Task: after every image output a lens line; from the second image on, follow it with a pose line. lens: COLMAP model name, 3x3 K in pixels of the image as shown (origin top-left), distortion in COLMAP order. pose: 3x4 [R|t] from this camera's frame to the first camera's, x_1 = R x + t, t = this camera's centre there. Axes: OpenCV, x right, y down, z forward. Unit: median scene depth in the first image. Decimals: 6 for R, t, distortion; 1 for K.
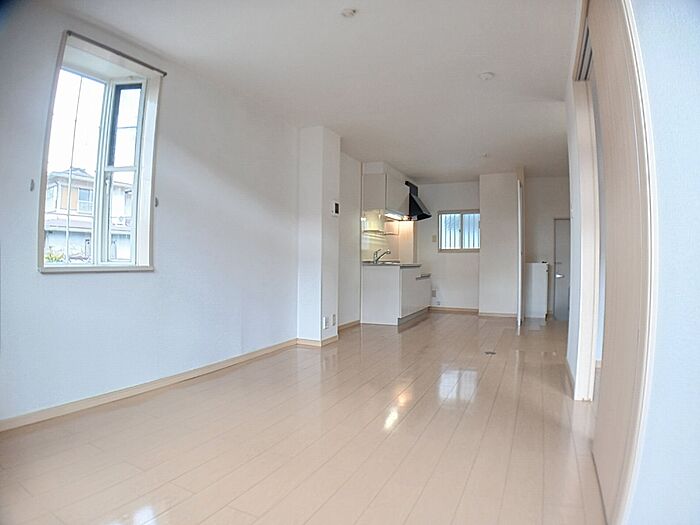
lens RADIAL K [[436.0, 0, 350.0], [0, 436.0, 262.5], [0, 0, 1]] dist [0.001420, 0.000133]
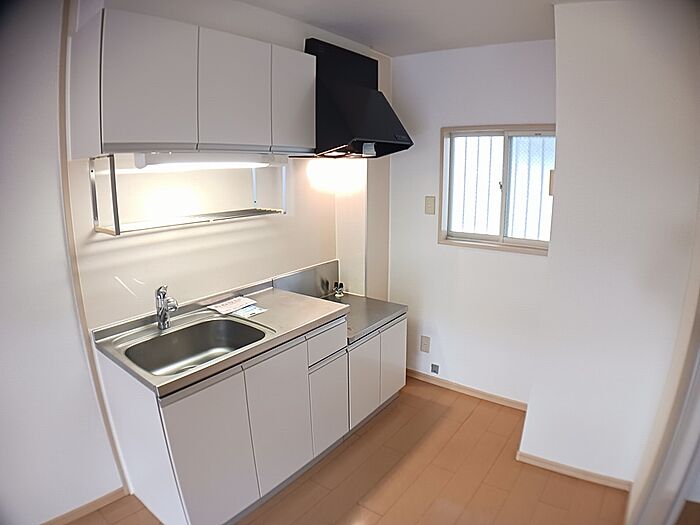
lens RADIAL K [[433.8, 0, 350.0], [0, 433.8, 262.5], [0, 0, 1]] dist [-0.161880, 0.003239]
pose [[0.975576, 0.033064, -0.217158, 0.220192], [0.014155, 0.977089, 0.212361, -0.090215], [0.219204, -0.210249, 0.952757, 0.668966]]
